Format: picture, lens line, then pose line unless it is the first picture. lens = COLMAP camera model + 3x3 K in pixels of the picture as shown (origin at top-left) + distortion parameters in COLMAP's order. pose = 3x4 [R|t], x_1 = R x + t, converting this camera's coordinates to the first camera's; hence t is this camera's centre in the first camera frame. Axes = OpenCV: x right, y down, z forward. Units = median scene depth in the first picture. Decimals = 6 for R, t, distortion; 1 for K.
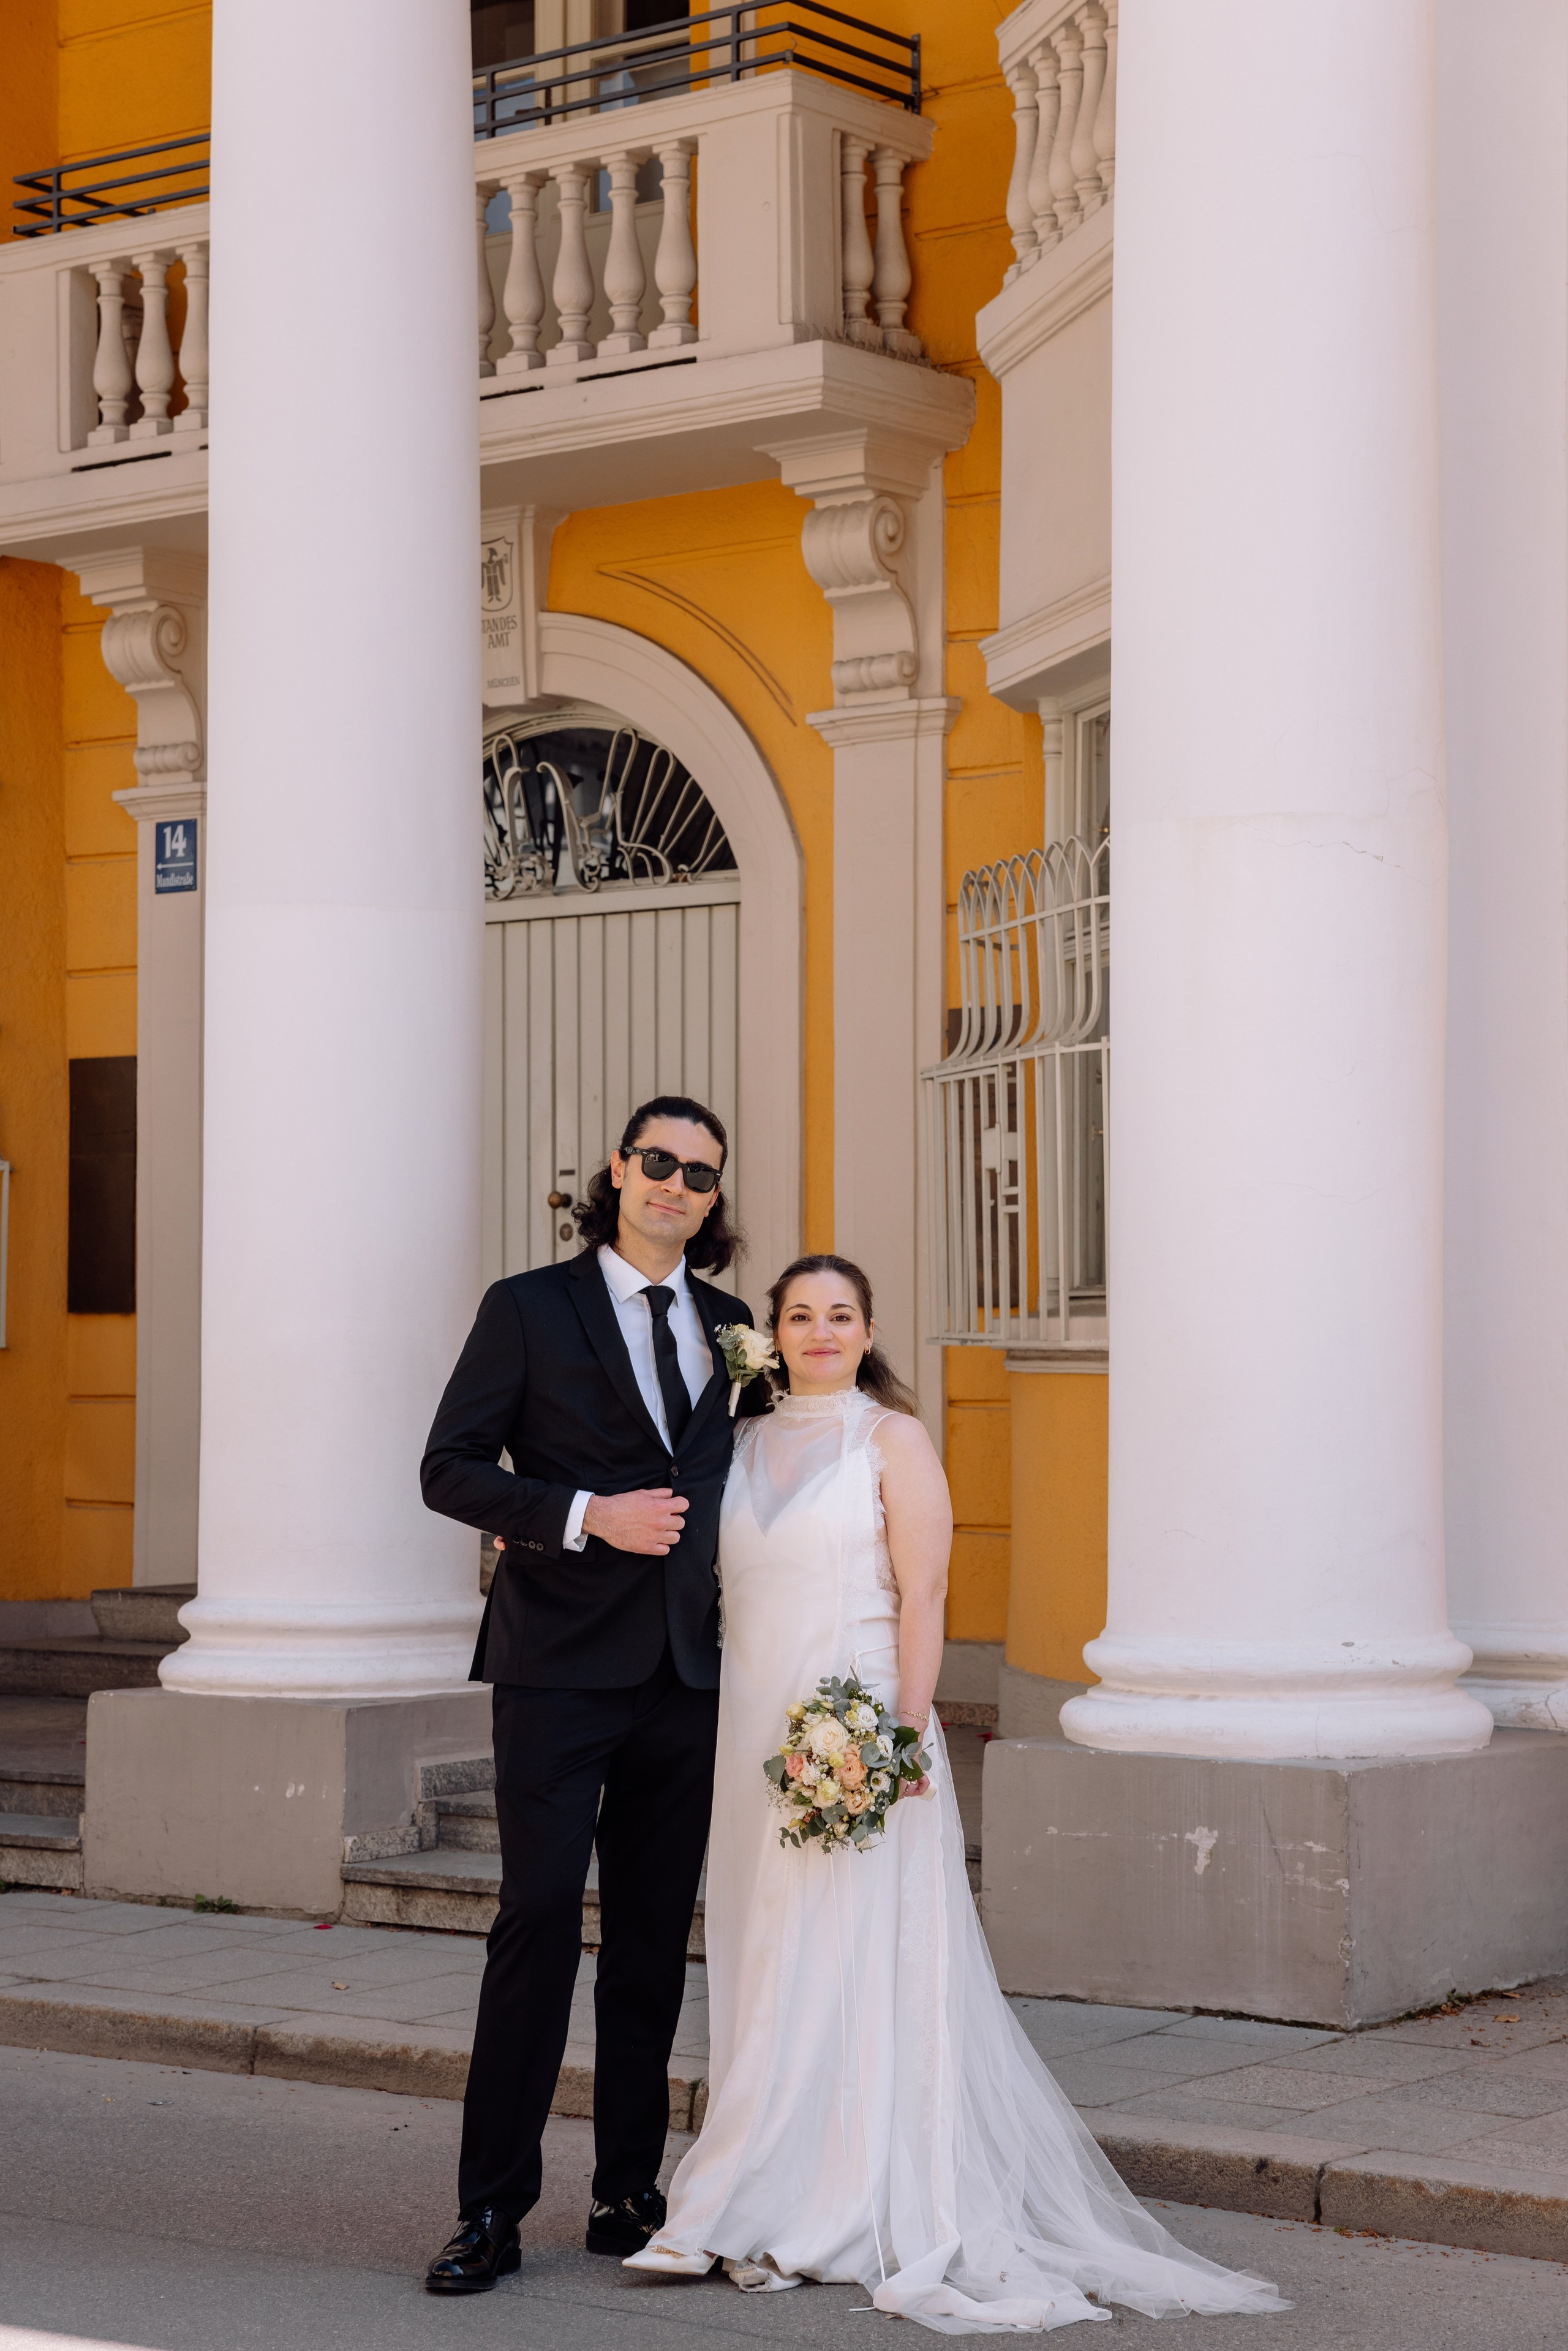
lens RADIAL K [[4587.1, 0, 784.0], [0, 4587.1, 1175.5], [0, 0, 1]] dist [0.255731, 0.507778]
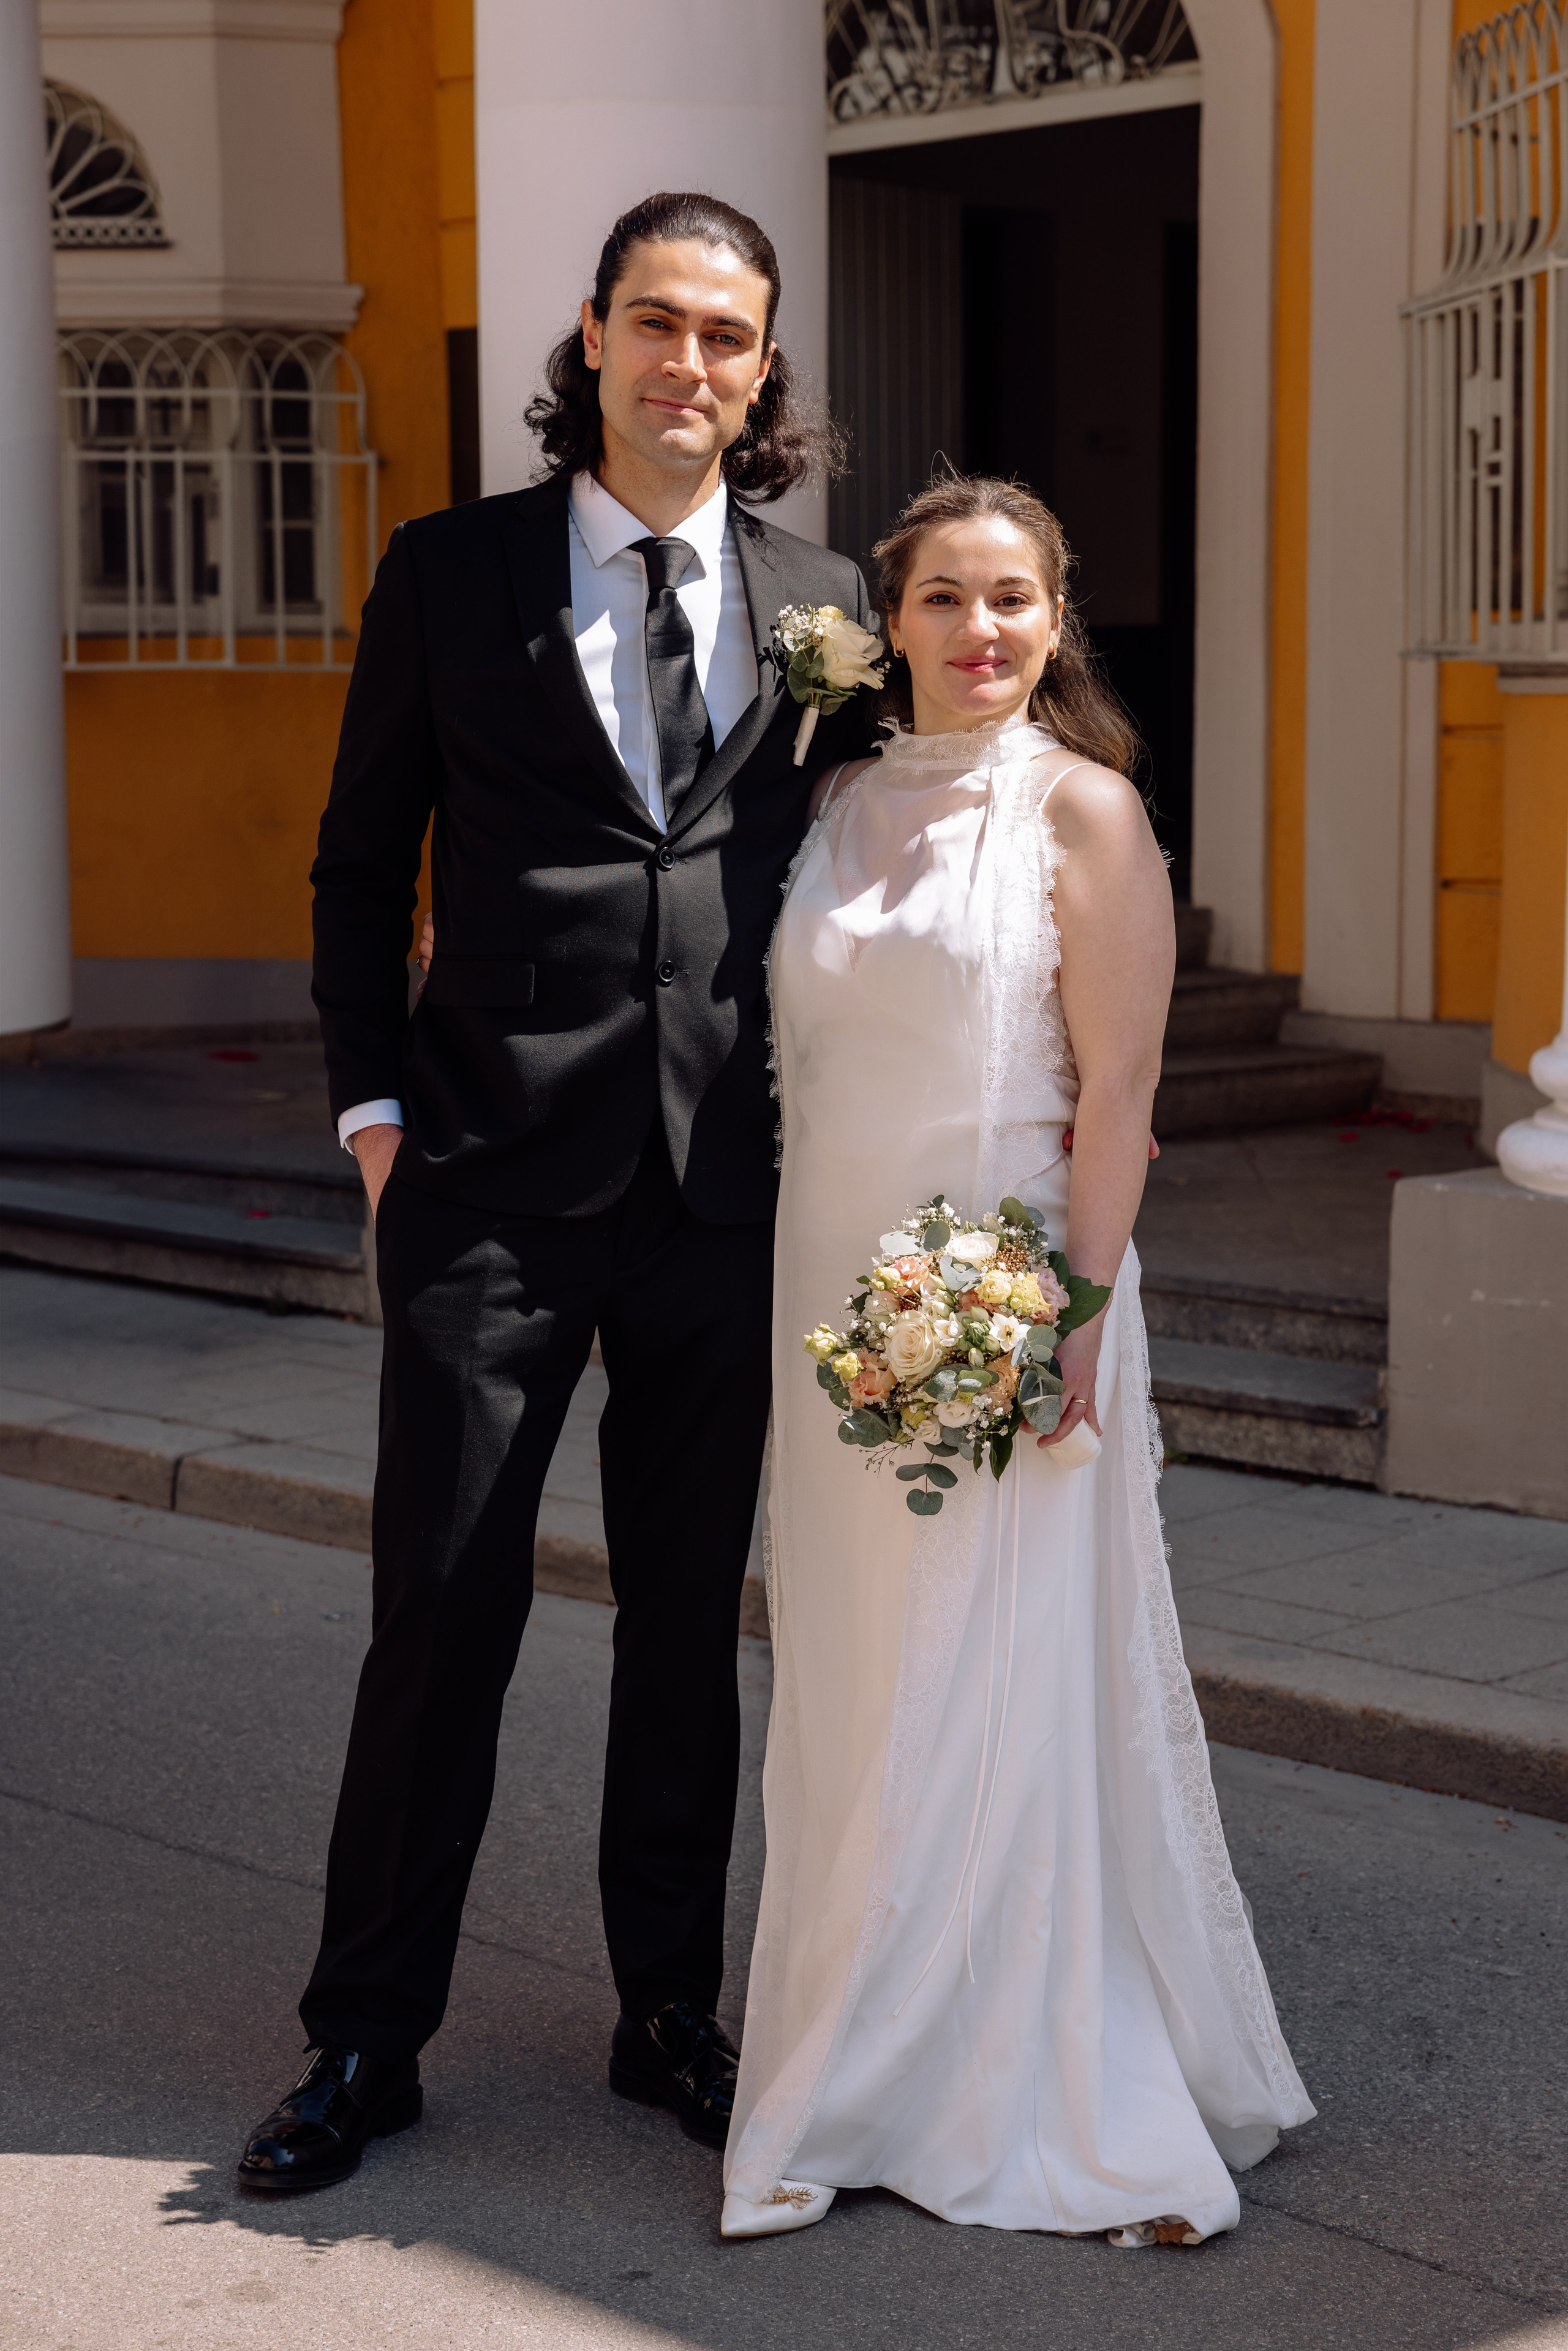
lens RADIAL K [[4587.1, 0, 784.0], [0, 4587.1, 1175.5], [0, 0, 1]] dist [0.255731, 0.507778]
pose [[0.992178, 0.026522, -0.121983, 0.060013], [-0.008169, 0.988870, 0.148559, 0.015860], [0.124565, -0.146401, 0.981351, 0.391940]]
